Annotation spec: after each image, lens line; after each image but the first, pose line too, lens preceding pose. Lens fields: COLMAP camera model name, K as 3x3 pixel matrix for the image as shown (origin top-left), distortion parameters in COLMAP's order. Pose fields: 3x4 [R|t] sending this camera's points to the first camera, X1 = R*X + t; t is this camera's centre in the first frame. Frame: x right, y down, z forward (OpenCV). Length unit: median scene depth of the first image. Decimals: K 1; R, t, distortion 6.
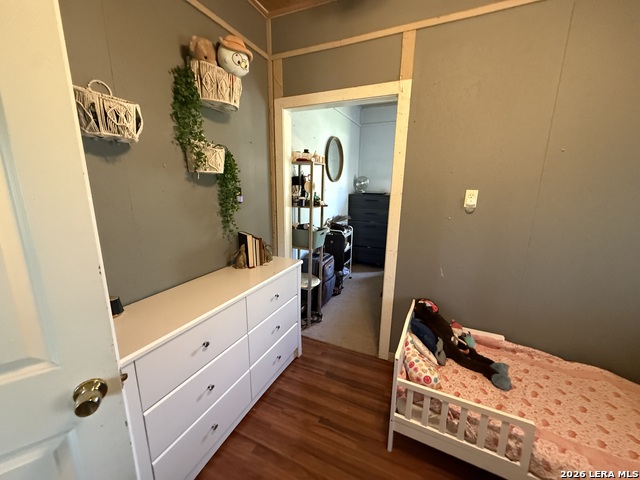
lens RADIAL K [[254.9, 0, 315.8], [0, 254.9, 239.8], [0, 0, 1]] dist [-0.004360, 0.000914]
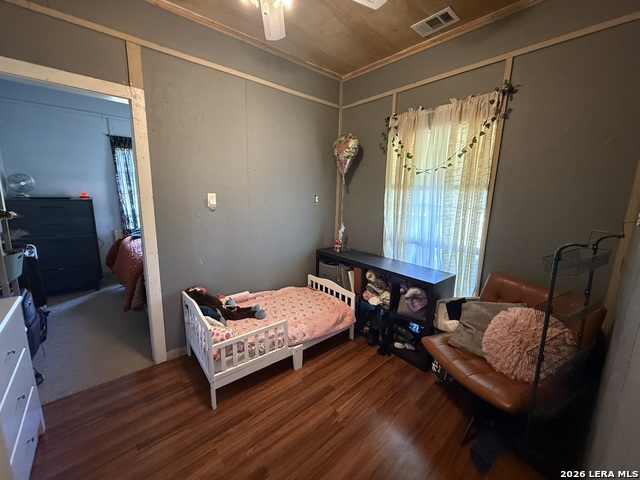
lens RADIAL K [[254.9, 0, 318.9], [0, 254.9, 240.7], [0, 0, 1]] dist [-0.004360, 0.000914]
pose [[0.407197, -0.174365, 0.896542, -0.402712], [0.176760, 0.978094, 0.109943, 0.000281], [-0.896073, 0.113704, 0.429098, -0.047314]]
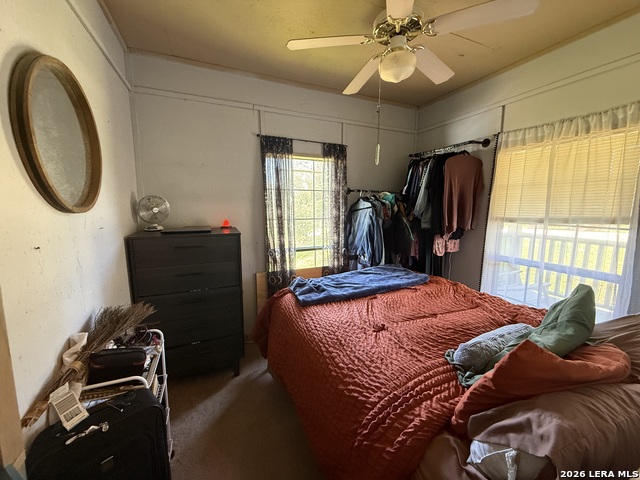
lens RADIAL K [[254.9, 0, 318.0], [0, 254.9, 239.6], [0, 0, 1]] dist [-0.004360, 0.000914]
pose [[0.662926, -0.113148, 0.740085, 0.091897], [0.169695, 0.985496, -0.001335, -0.345120], [-0.729200, 0.126473, 0.672512, 1.397405]]
